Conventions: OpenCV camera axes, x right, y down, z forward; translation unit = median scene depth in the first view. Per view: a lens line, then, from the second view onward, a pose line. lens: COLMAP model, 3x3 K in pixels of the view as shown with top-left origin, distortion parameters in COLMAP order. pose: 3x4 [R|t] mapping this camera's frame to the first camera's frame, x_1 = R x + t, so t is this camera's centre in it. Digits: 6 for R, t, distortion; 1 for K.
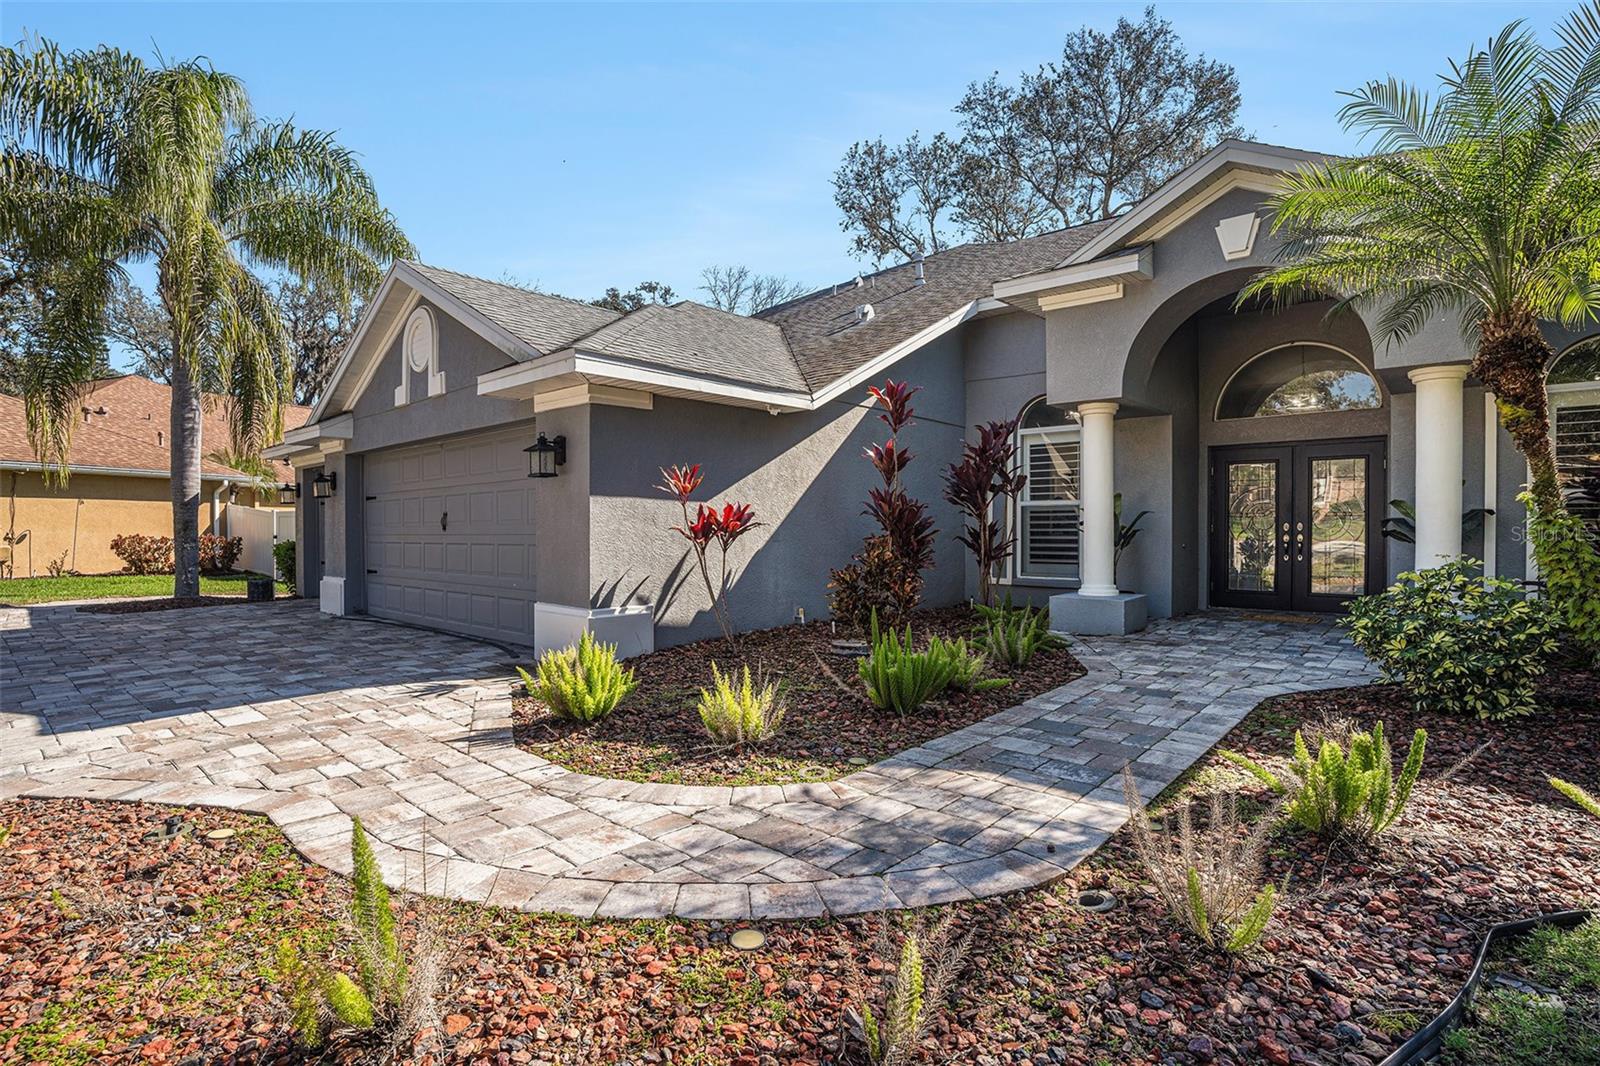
lens RADIAL K [[783.9, 0, 793.7], [0, 783.9, 534.6], [0, 0, 1]] dist [-0.059939, 0.001157]
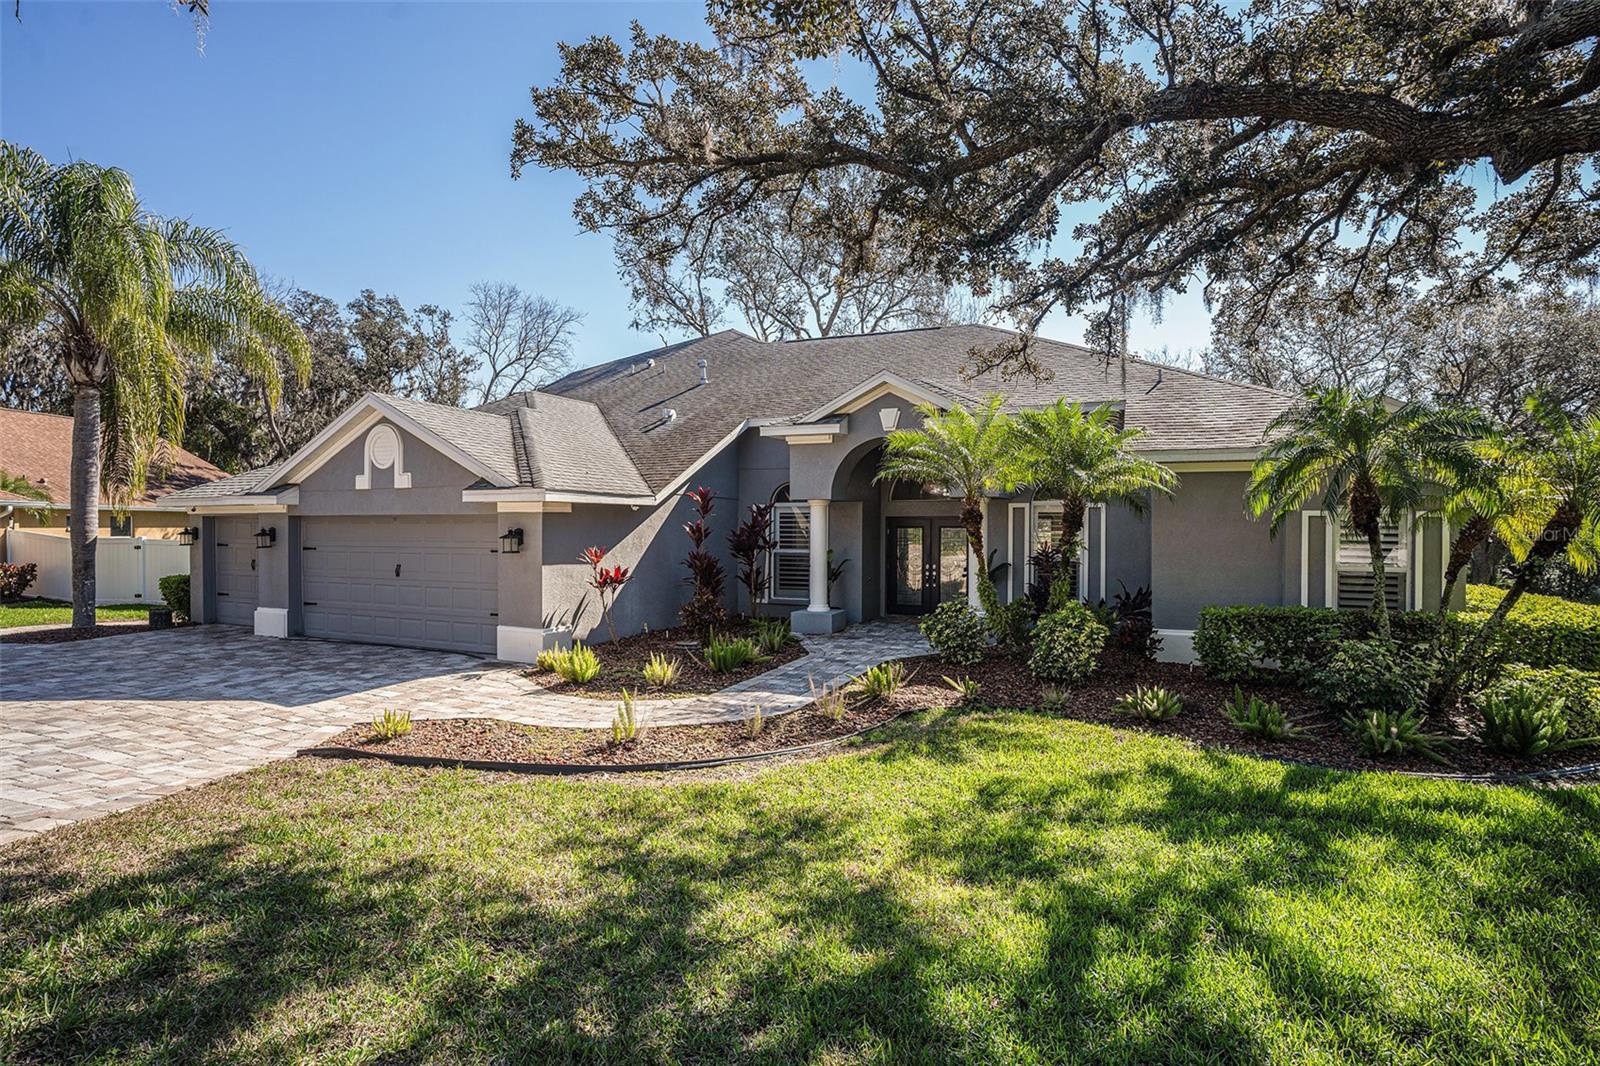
lens RADIAL K [[812.5, 0, 803.3], [0, 812.5, 527.8], [0, 0, 1]] dist [-0.090707, 0.046963]
pose [[0.946836, 0.006042, 0.321661, -0.225036], [-0.003706, 0.999962, -0.007875, -0.094636], [-0.321696, 0.006265, 0.946822, -0.714361]]
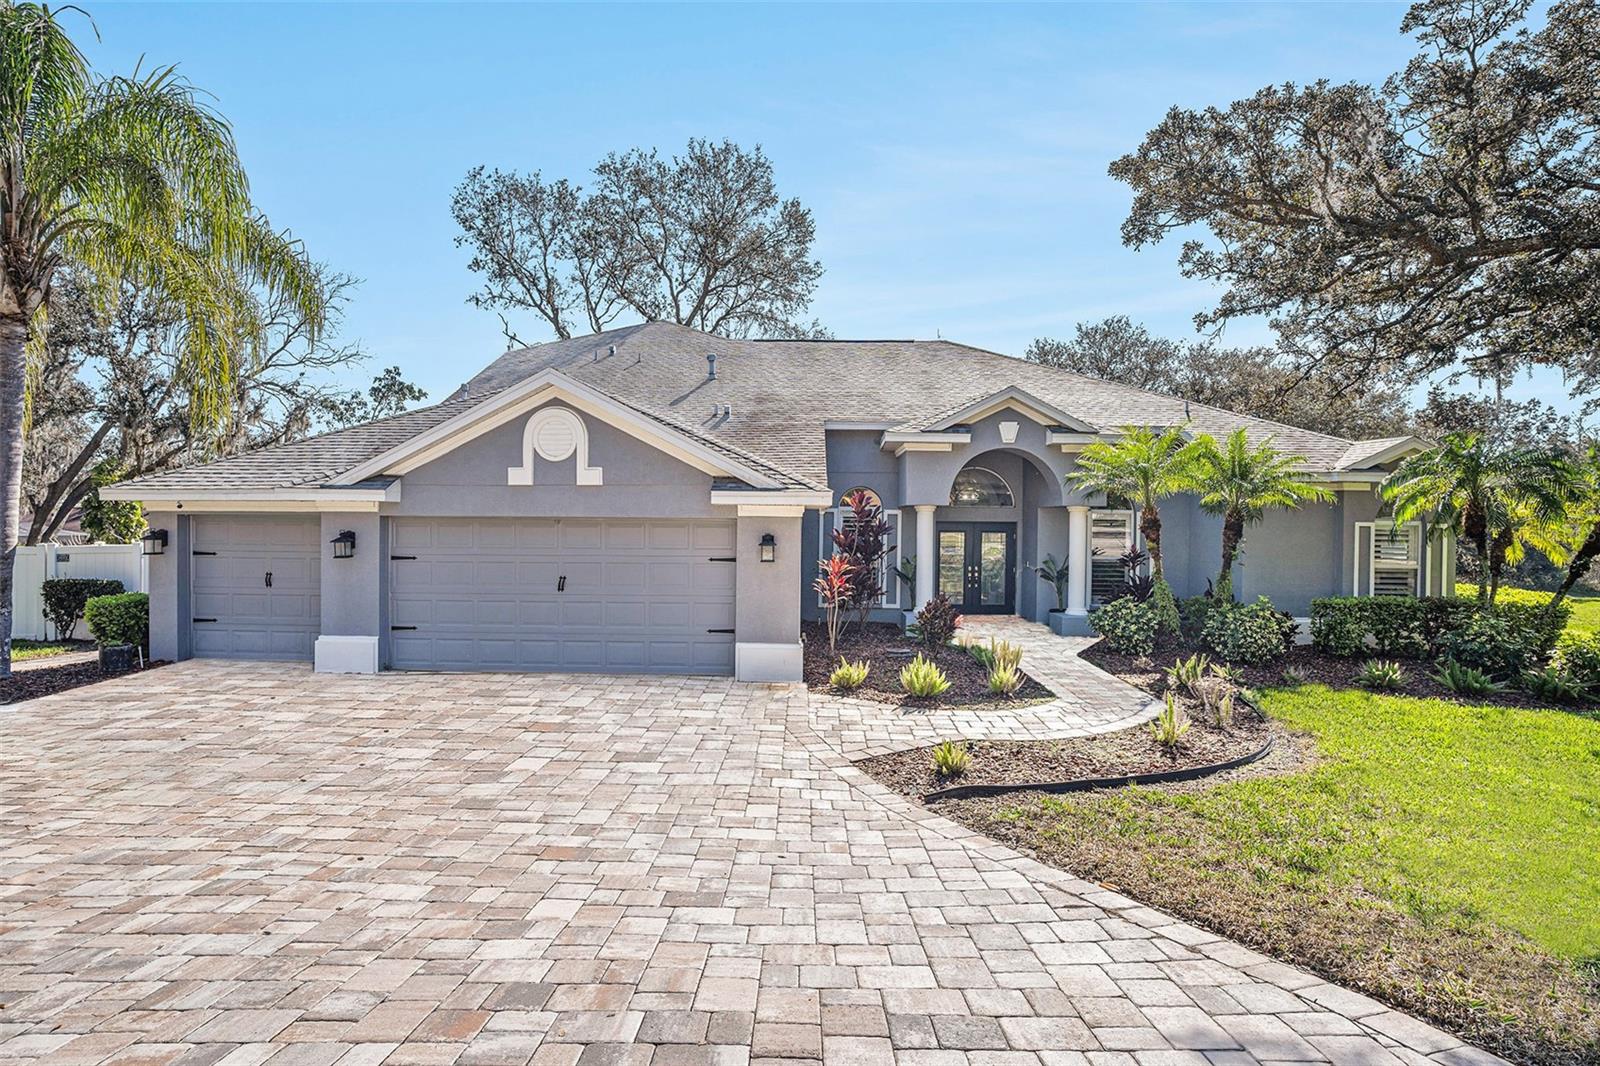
lens RADIAL K [[812.5, 0, 803.3], [0, 812.5, 527.8], [0, 0, 1]] dist [-0.090707, 0.046963]
pose [[0.752827, 0.009513, 0.658149, -1.071004], [-0.006014, 0.999953, -0.007575, -0.104441], [-0.658191, 0.001745, 0.752849, -0.216341]]
